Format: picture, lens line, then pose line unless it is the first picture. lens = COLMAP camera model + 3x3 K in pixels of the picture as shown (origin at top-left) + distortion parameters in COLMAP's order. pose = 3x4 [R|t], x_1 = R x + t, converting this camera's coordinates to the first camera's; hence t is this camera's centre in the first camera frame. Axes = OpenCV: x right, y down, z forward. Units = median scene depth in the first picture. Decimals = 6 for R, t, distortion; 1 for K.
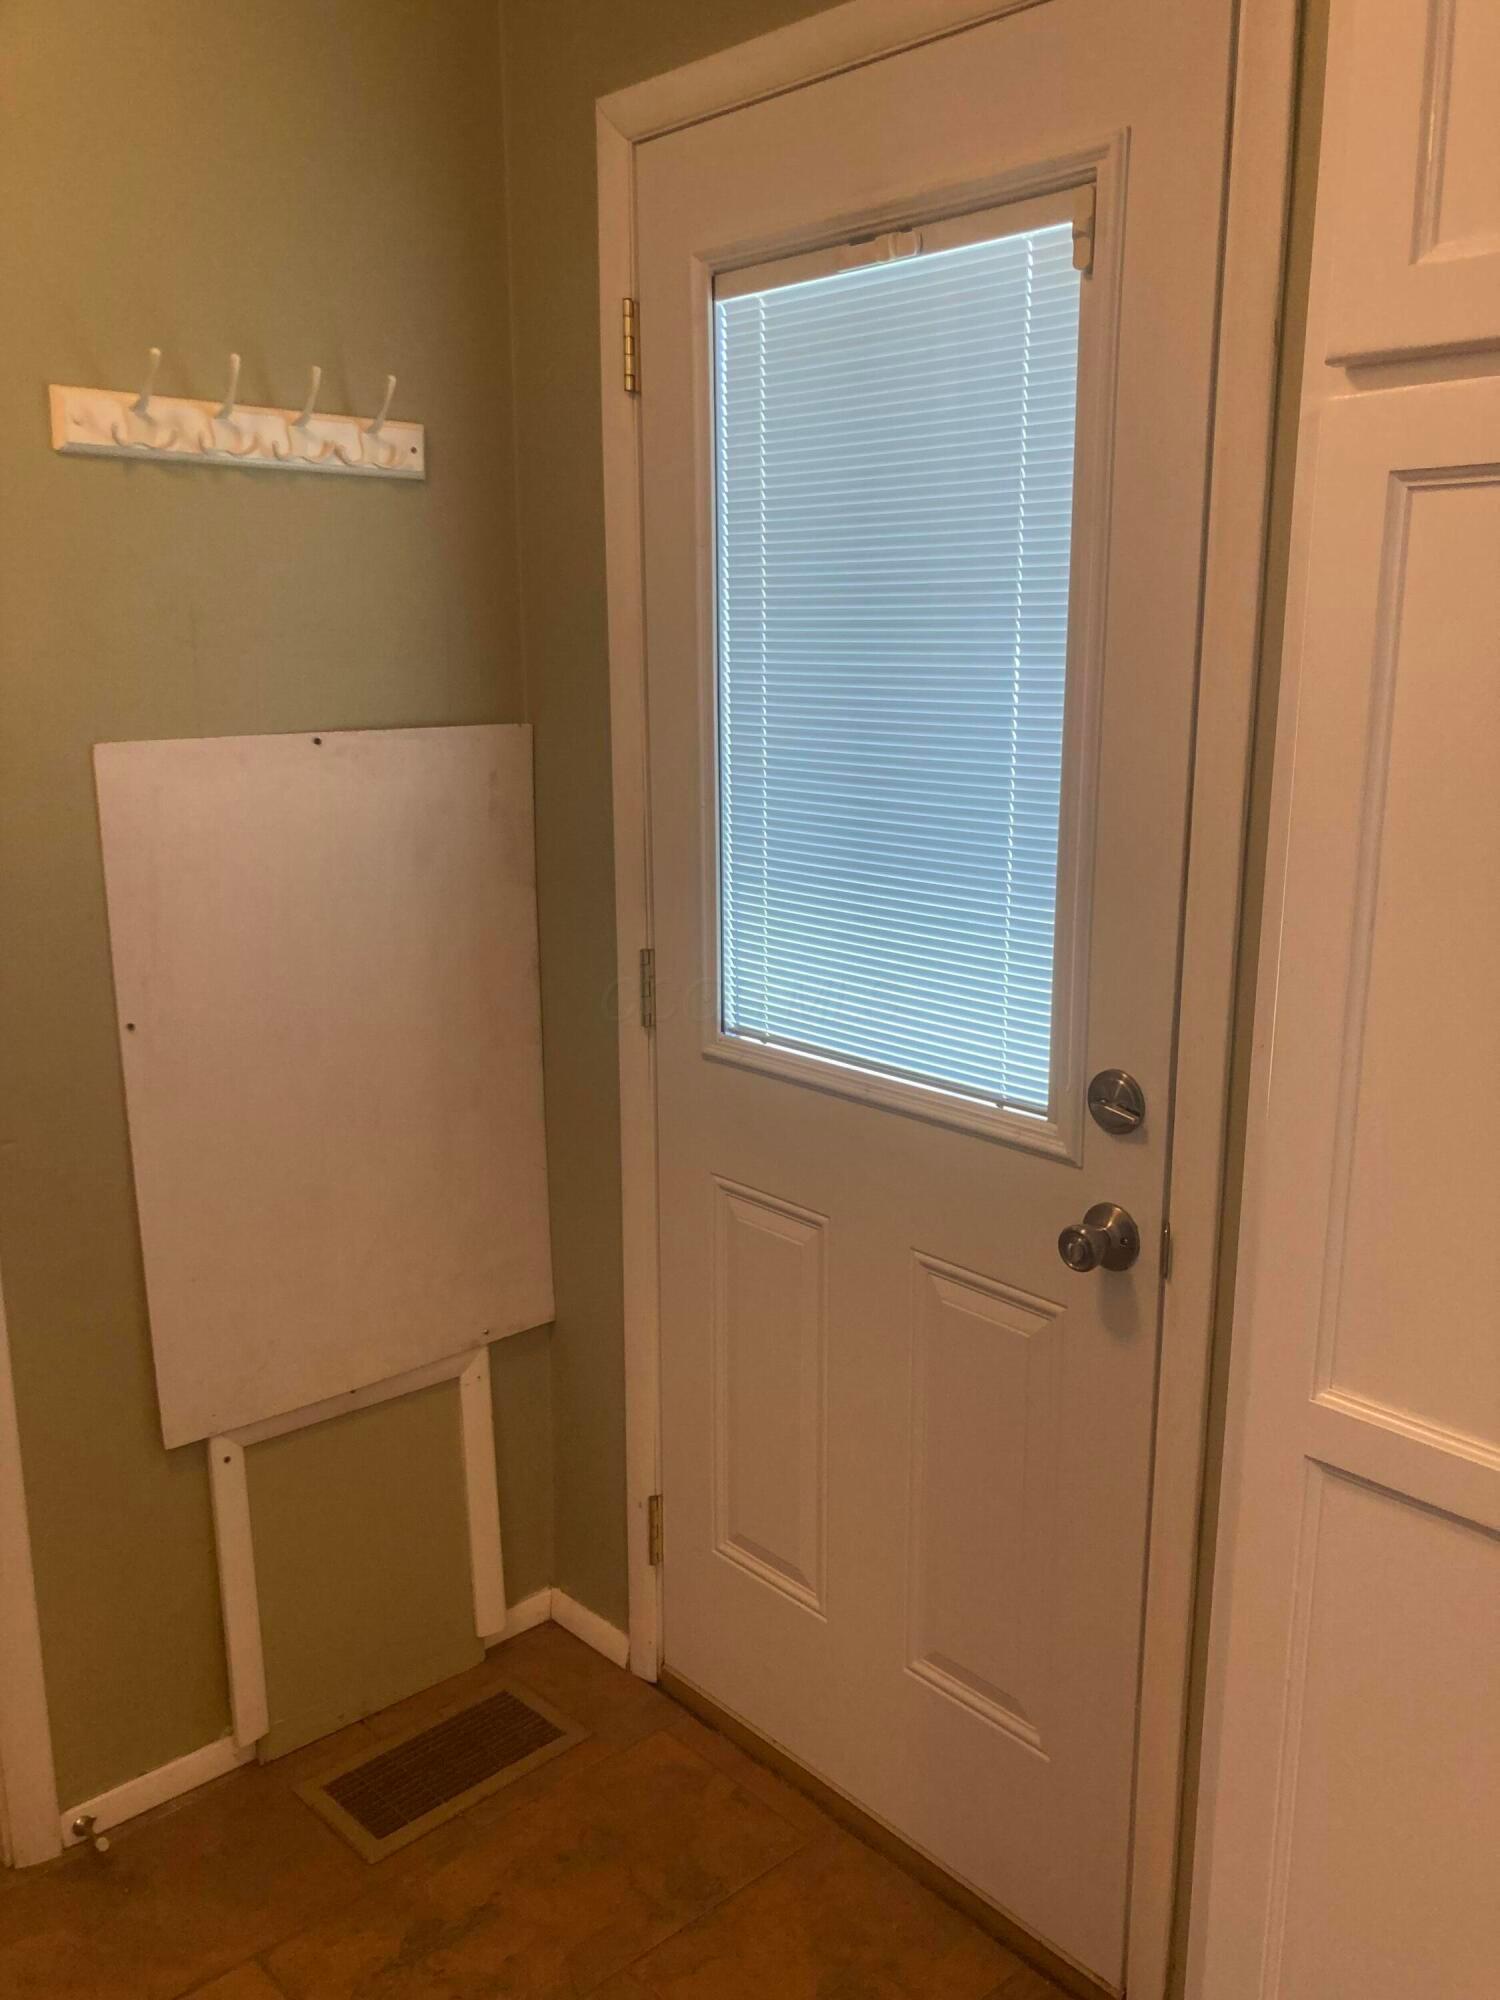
lens RADIAL K [[1643.9, 0, 752.3], [0, 1643.9, 1011.1], [0, 0, 1]] dist [0.032027, 0.001154]
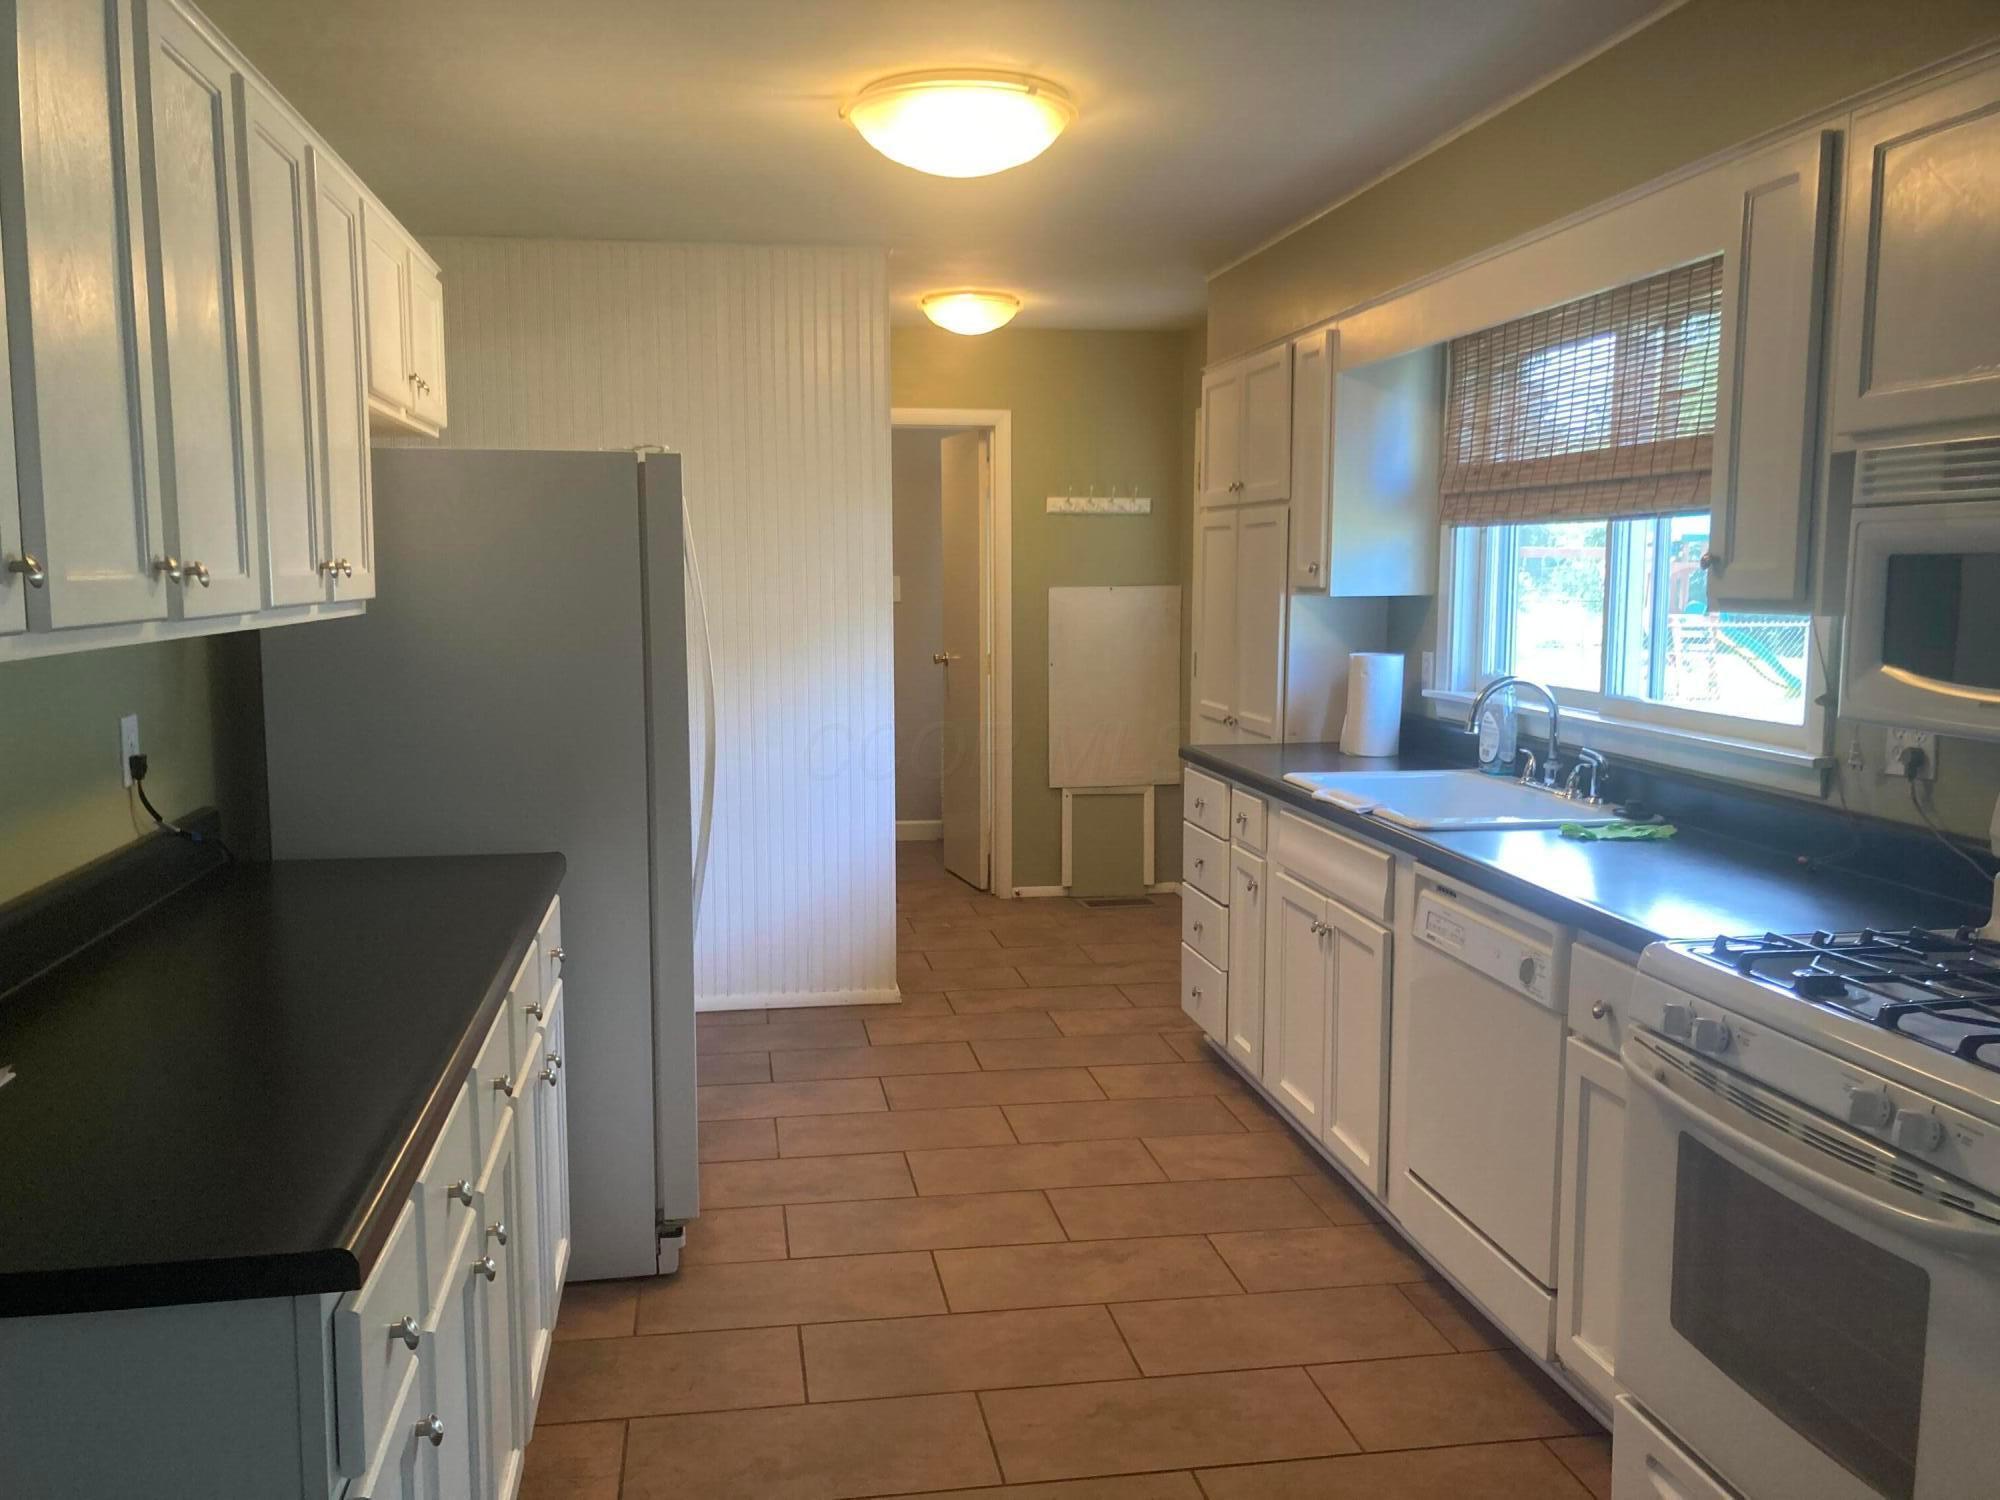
lens RADIAL K [[1643.9, 0, 998.0], [0, 1643.9, 749.8], [0, 0, 1]] dist [0.032027, 0.001154]
pose [[0.847450, 0.063377, -0.527079, 1.359577], [-0.113699, 0.991478, -0.063591, 0.412709], [0.518557, 0.113819, 0.847434, -1.983851]]
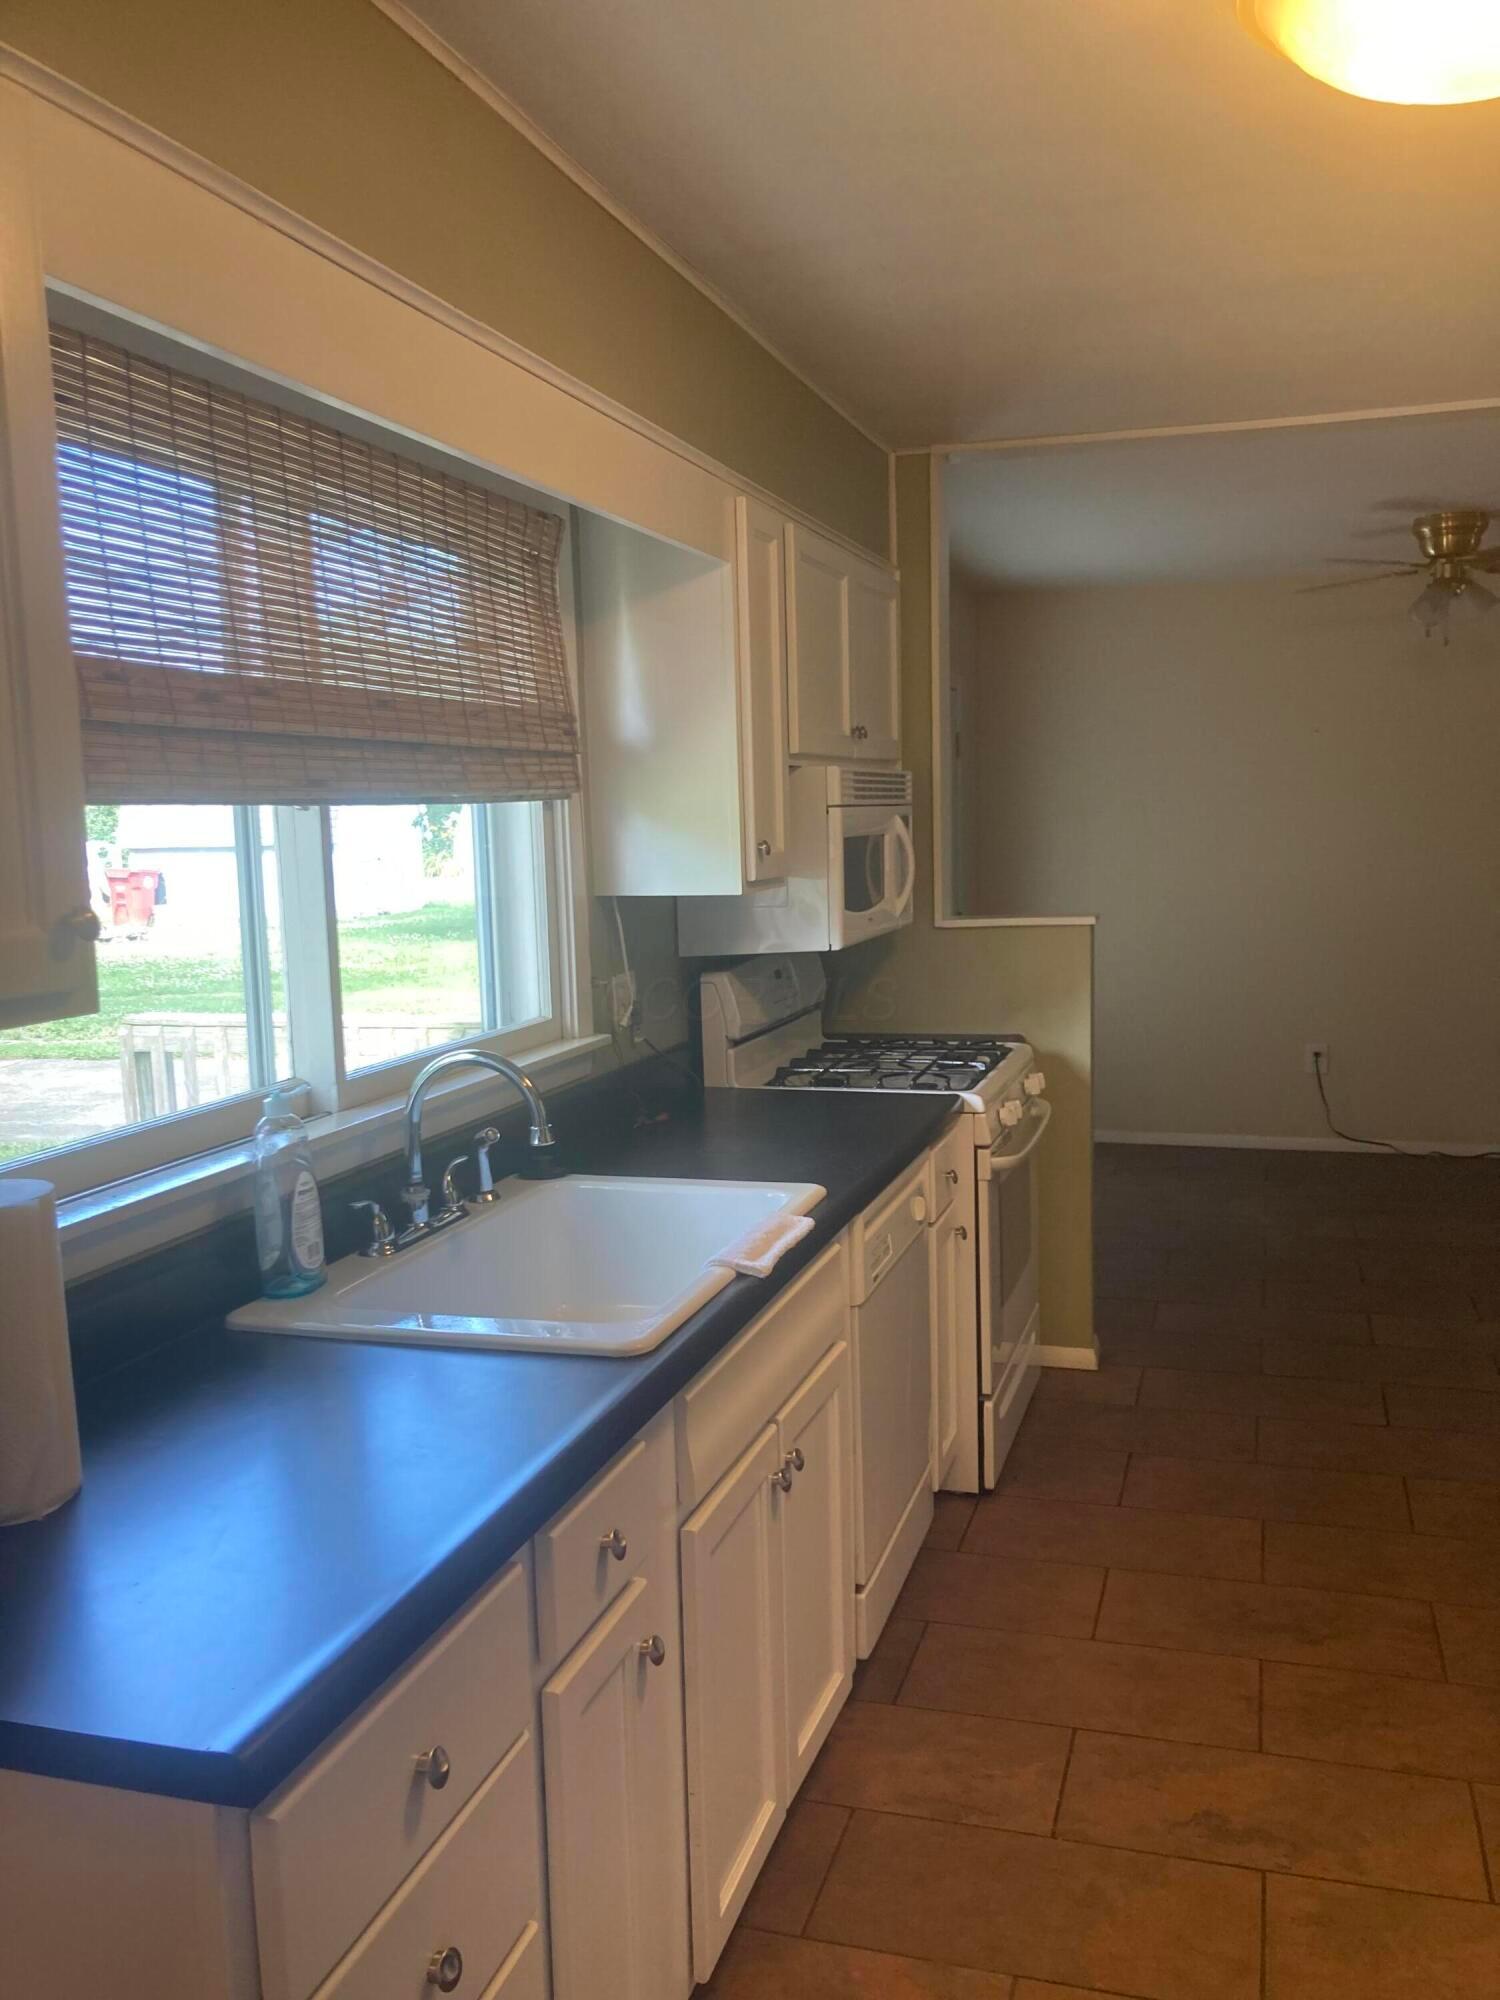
lens RADIAL K [[1643.9, 0, 766.1], [0, 1643.9, 1017.2], [0, 0, 1]] dist [0.032027, 0.001154]
pose [[-0.525914, -0.091332, 0.845620, -1.888561], [0.199515, 0.953230, 0.227038, -0.643790], [-0.826806, 0.288116, -0.483095, 2.680408]]
